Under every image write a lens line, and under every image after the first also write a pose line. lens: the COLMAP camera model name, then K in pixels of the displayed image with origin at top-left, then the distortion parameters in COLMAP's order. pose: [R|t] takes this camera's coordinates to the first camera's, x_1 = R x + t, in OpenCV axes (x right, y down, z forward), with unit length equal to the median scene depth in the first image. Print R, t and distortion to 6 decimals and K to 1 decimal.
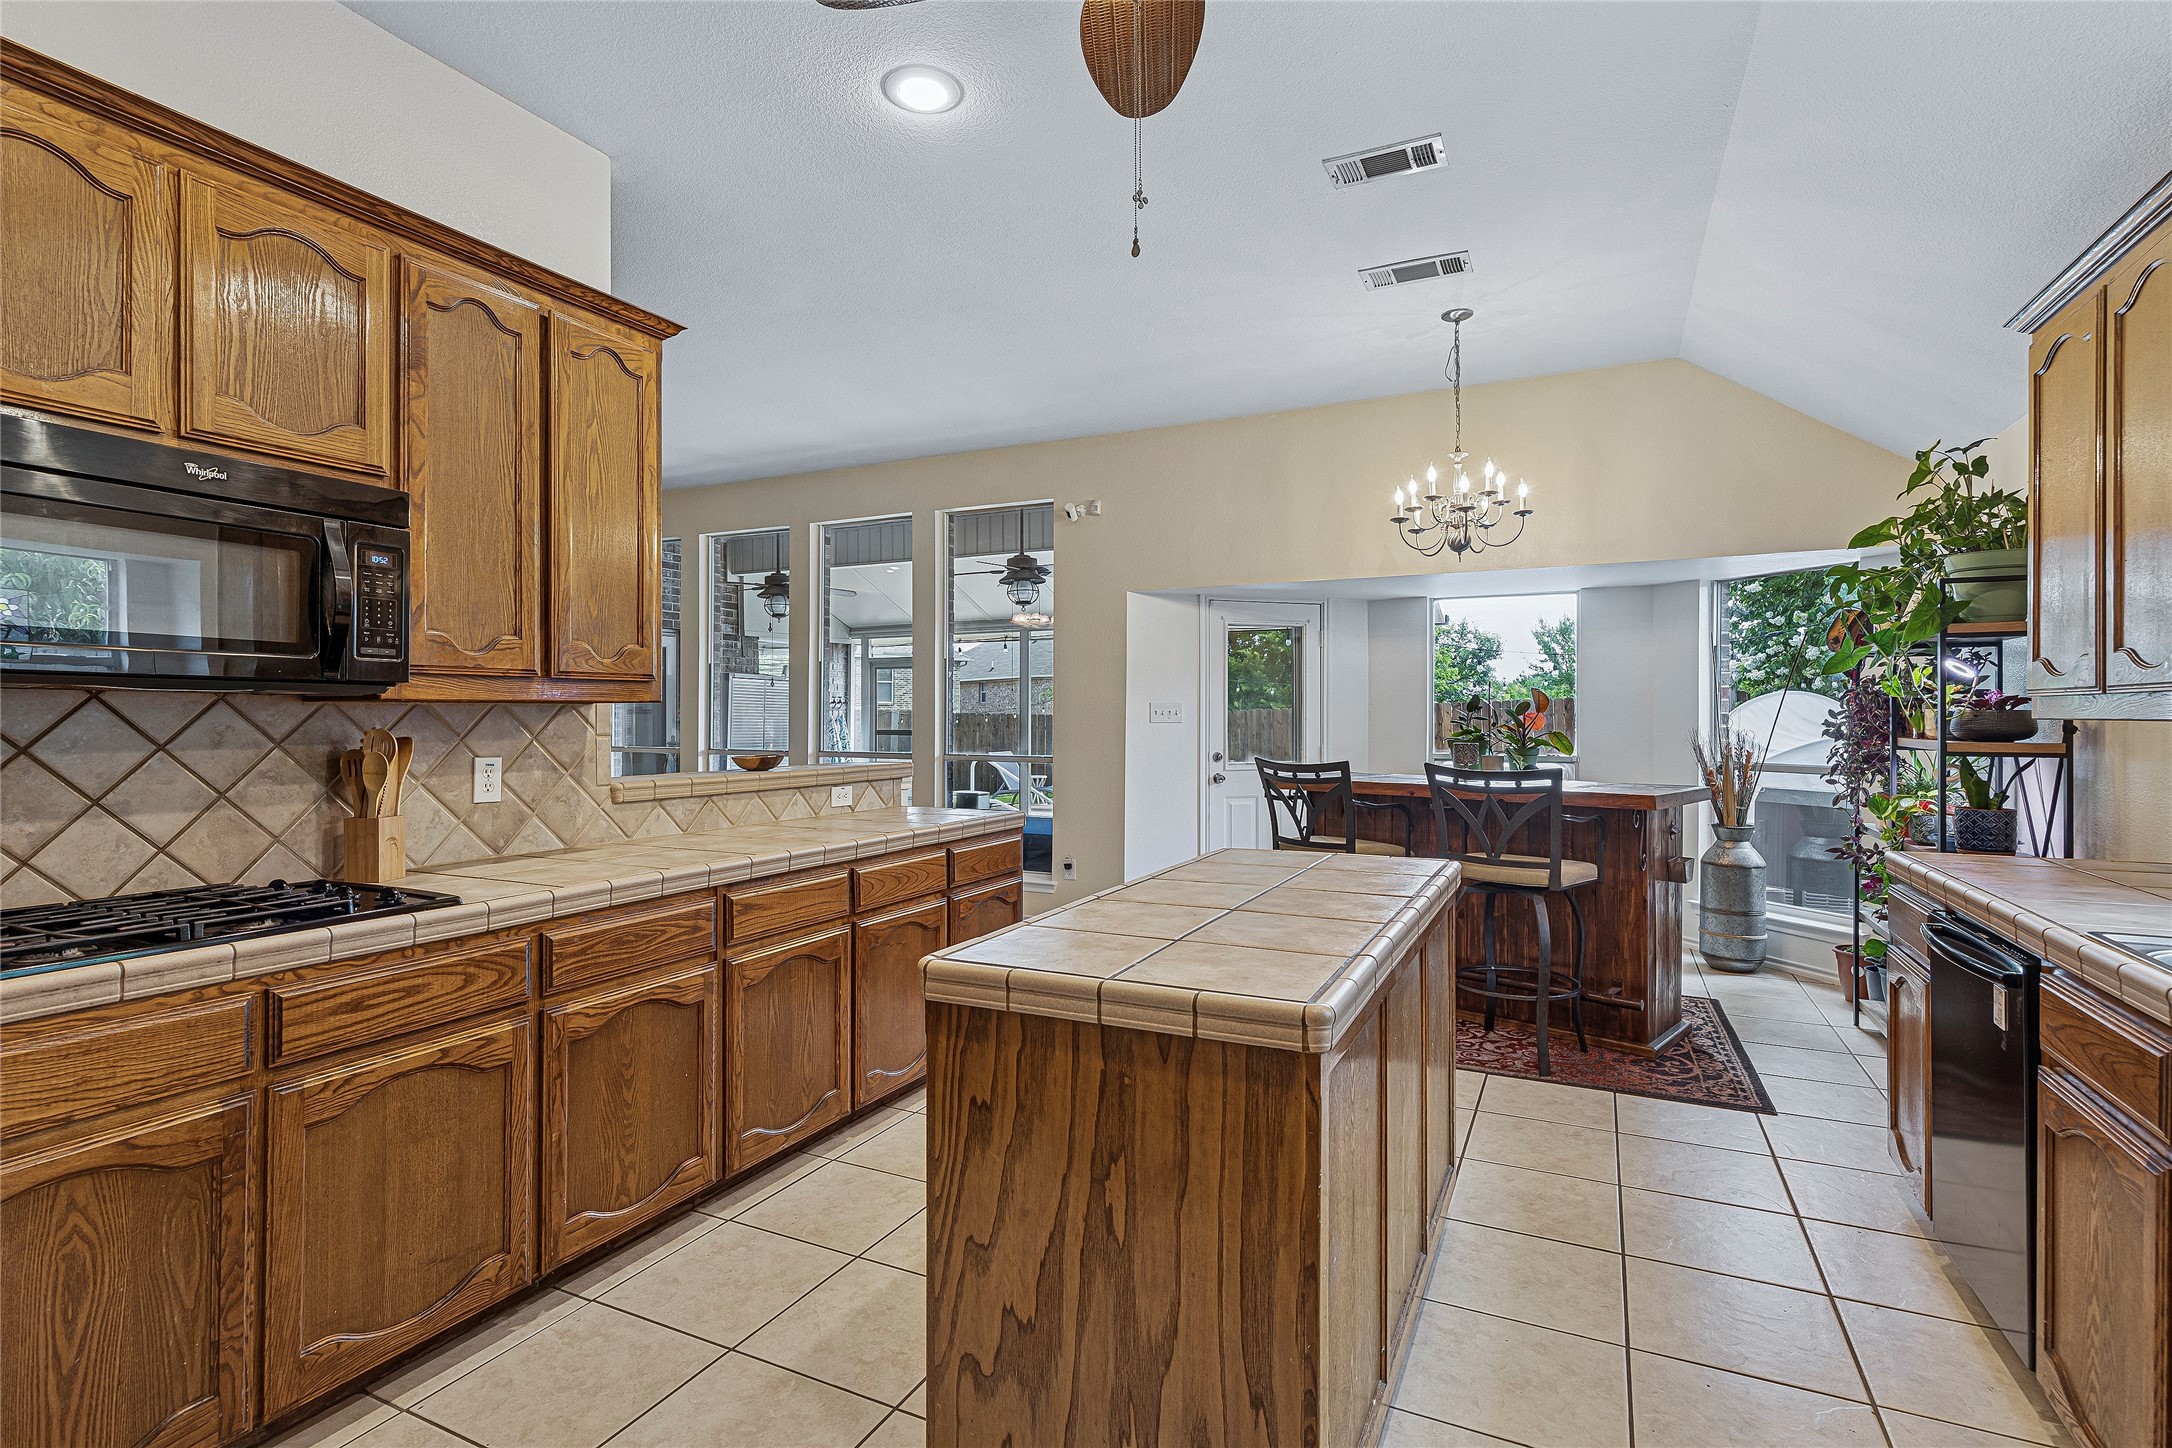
lens RADIAL K [[1046.9, 0, 1072.6], [0, 1046.9, 711.8], [0, 0, 1]] dist [-0.004591, 0.003246]
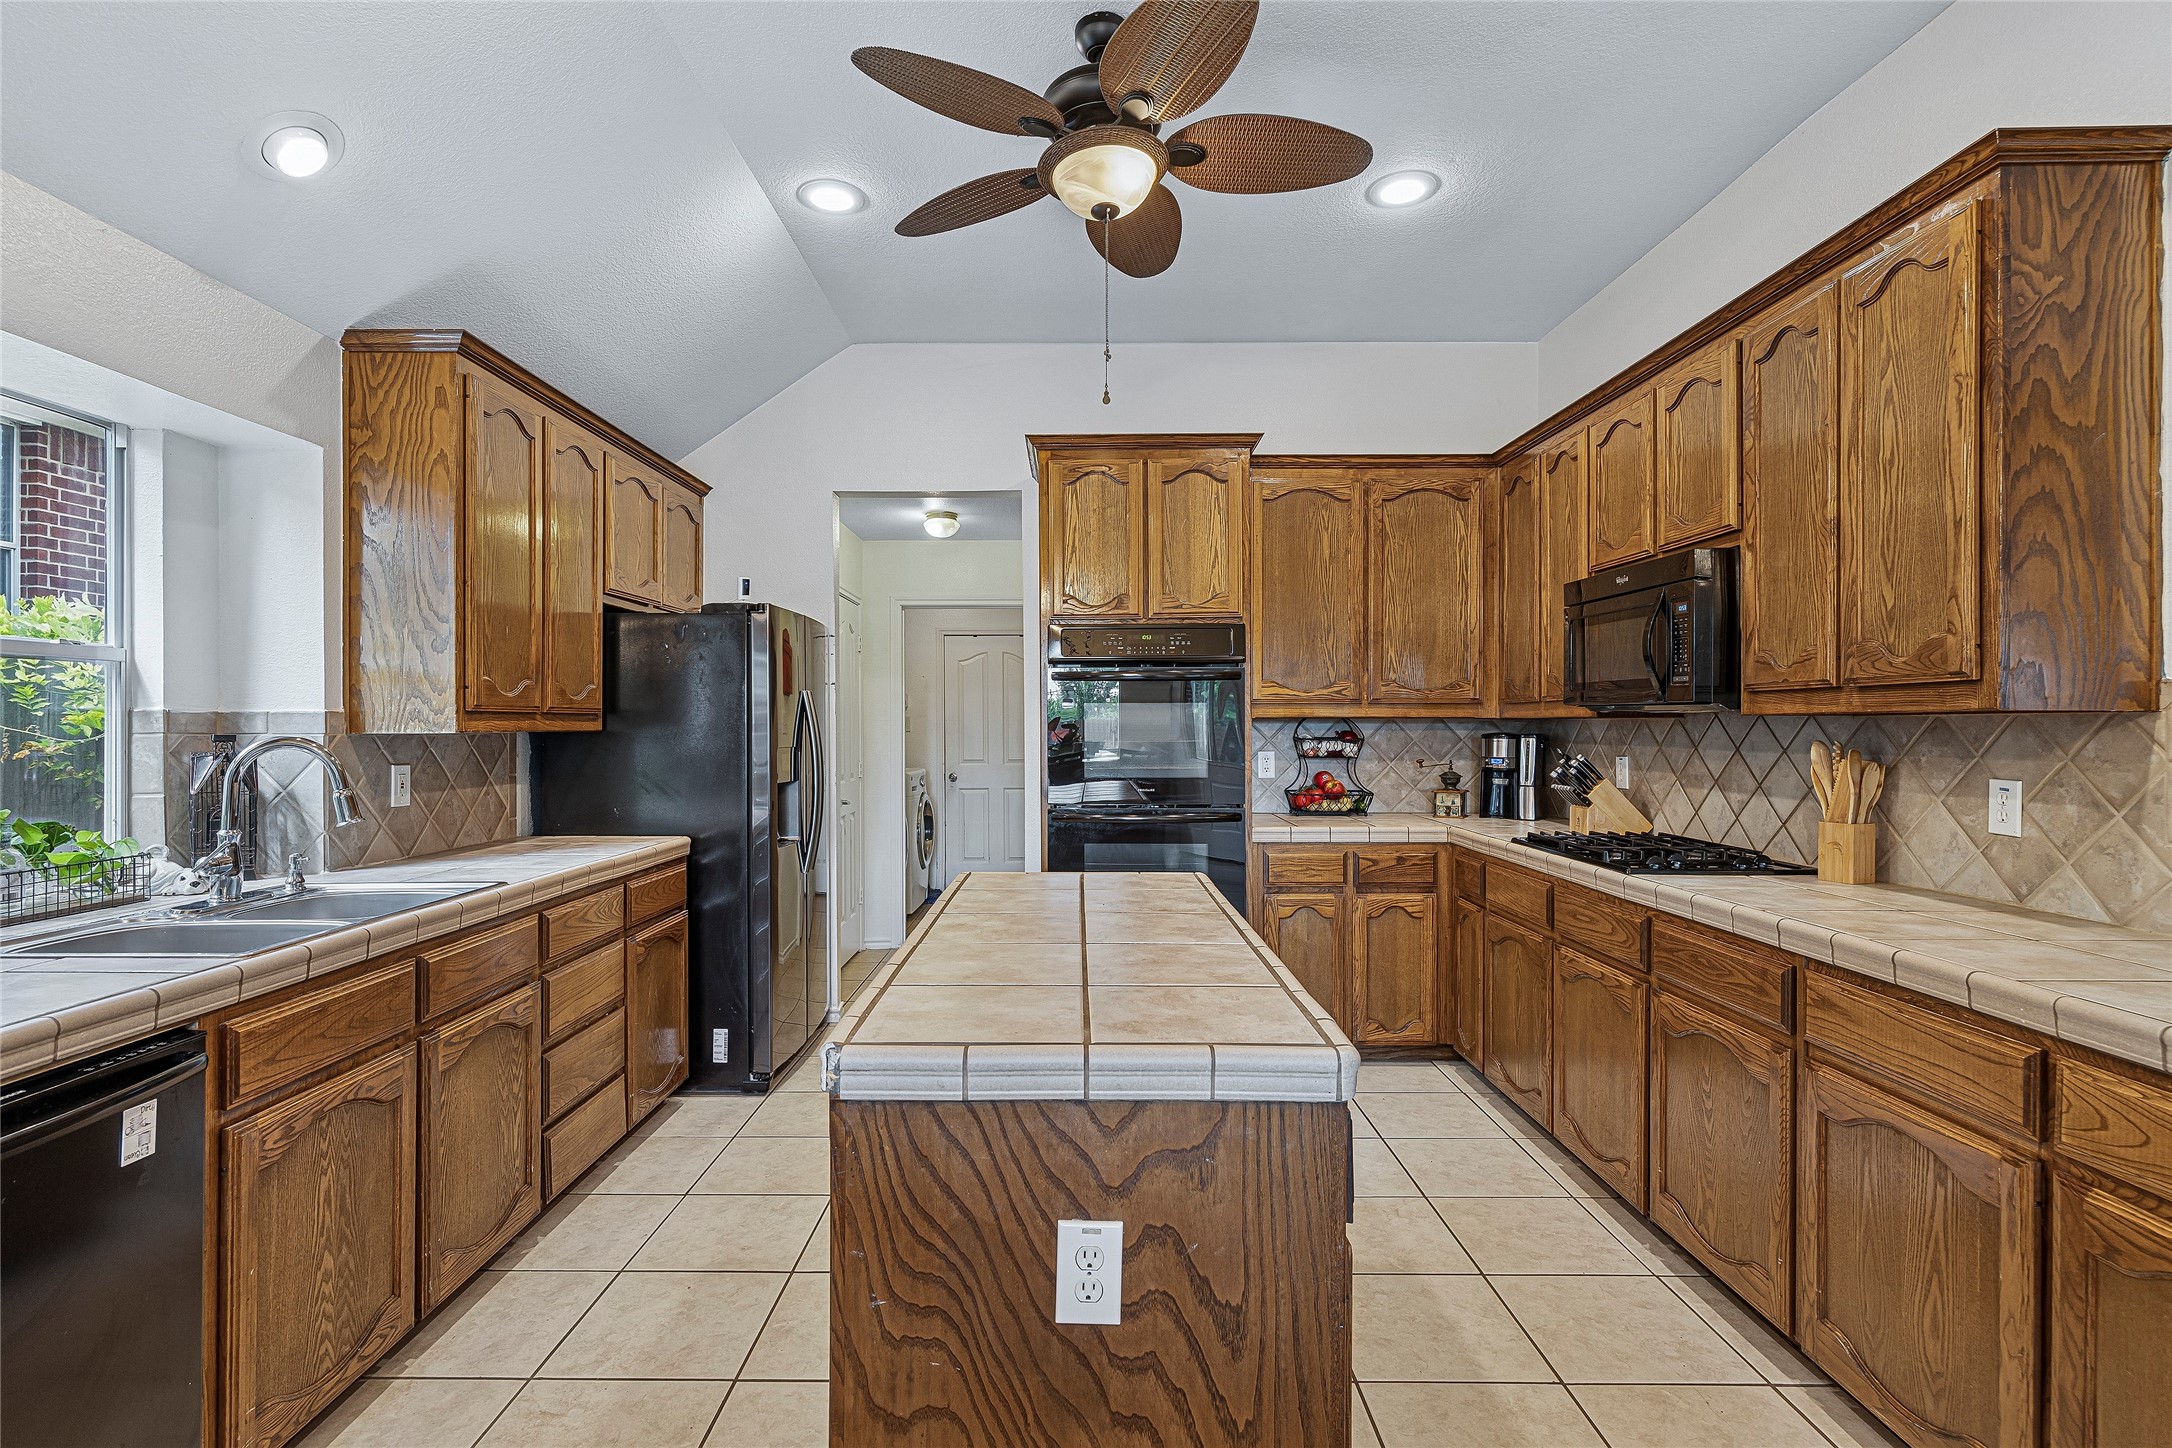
lens RADIAL K [[1046.9, 0, 1075.5], [0, 1046.9, 723.6], [0, 0, 1]] dist [-0.004591, 0.003246]
pose [[-0.896998, -0.000678, -0.442034, 0.472395], [0.001191, 0.999991, -0.003950, 0.001769], [0.442033, -0.004070, -0.896989, 1.470444]]
